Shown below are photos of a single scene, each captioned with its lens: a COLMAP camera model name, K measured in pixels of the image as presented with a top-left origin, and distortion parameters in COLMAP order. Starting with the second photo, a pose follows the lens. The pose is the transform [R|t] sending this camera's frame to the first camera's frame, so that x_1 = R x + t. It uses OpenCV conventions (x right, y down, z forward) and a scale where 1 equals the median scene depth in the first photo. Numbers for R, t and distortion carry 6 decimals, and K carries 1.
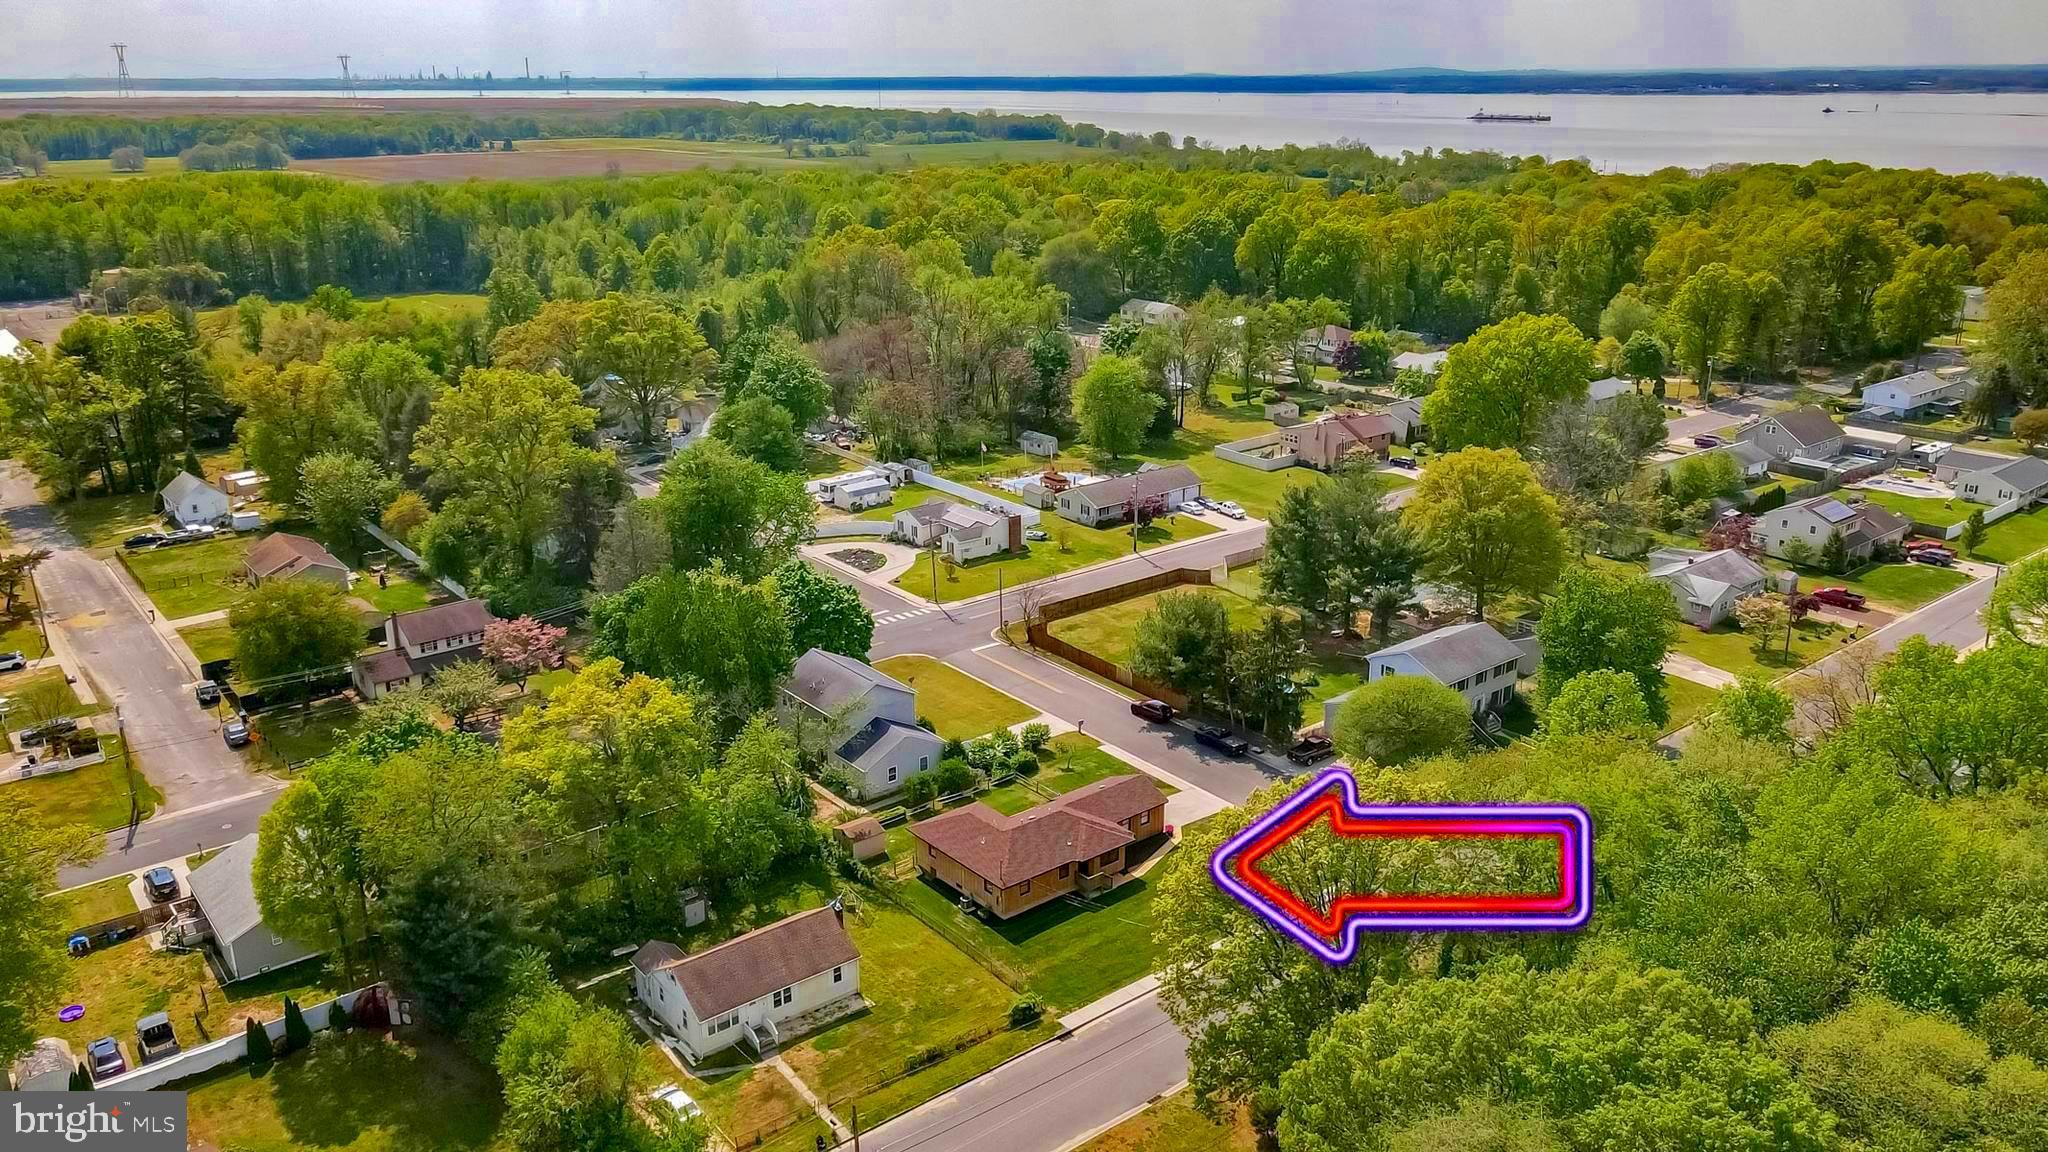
lens RADIAL K [[1501.1, 0, 1001.6], [0, 1501.1, 575.0], [0, 0, 1]] dist [0.013894, 0.006492]
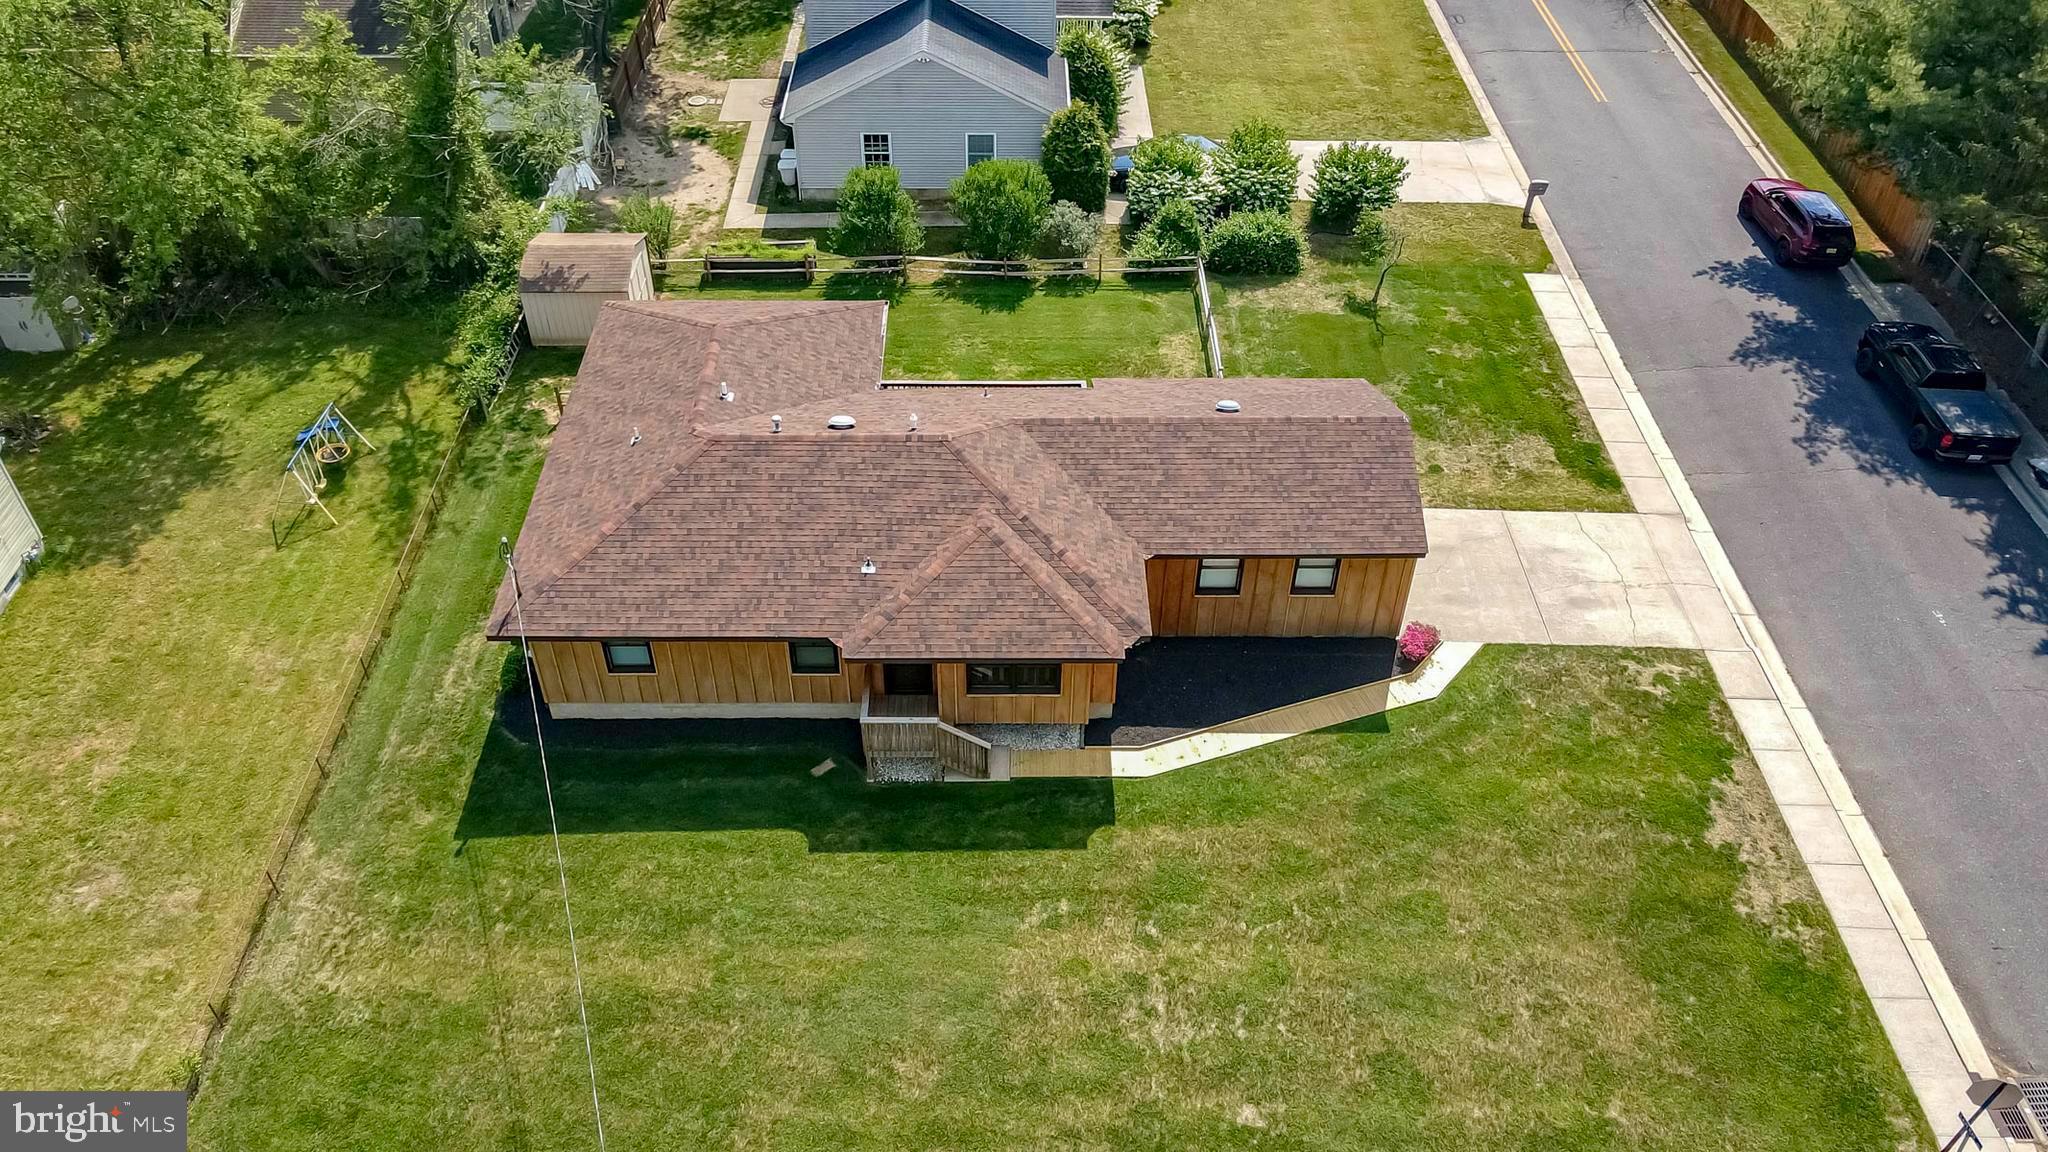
lens RADIAL K [[1501.1, 0, 1001.6], [0, 1501.1, 575.0], [0, 0, 1]] dist [0.013894, 0.006492]
pose [[0.789294, 0.426935, -0.441295, 0.157847], [-0.206990, 0.861643, 0.463385, 0.045077], [0.578075, -0.274404, 0.768461, 0.706919]]
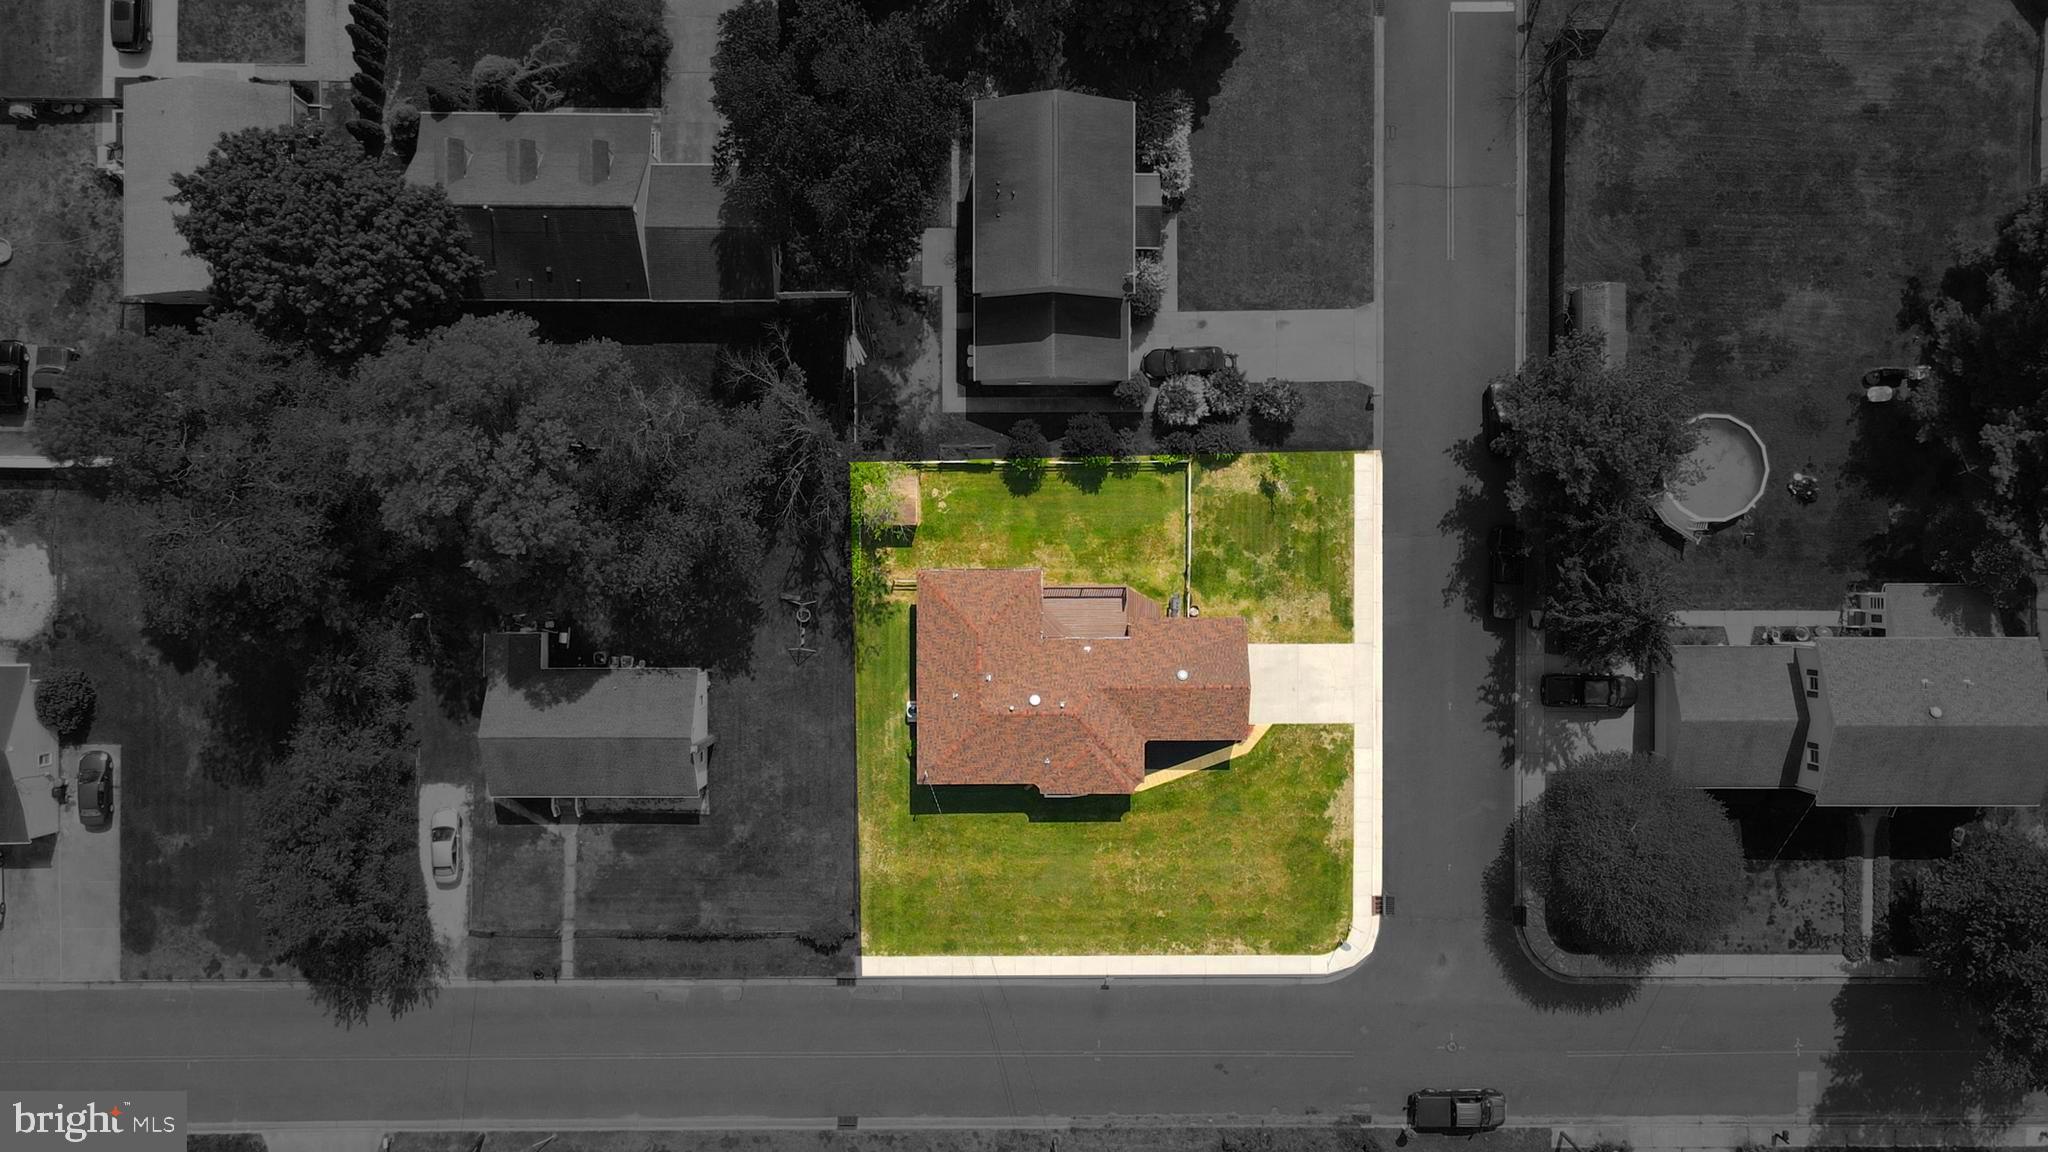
lens RADIAL K [[1452.9, 0, 1024.0], [0, 1452.9, 576.0], [0, 0, 1]] dist [0.005881, 0.004642]
pose [[0.788564, 0.614850, 0.011266, -0.025471], [-0.216013, 0.259799, 0.941192, -0.463711], [0.575765, -0.744624, 0.337683, 0.711525]]
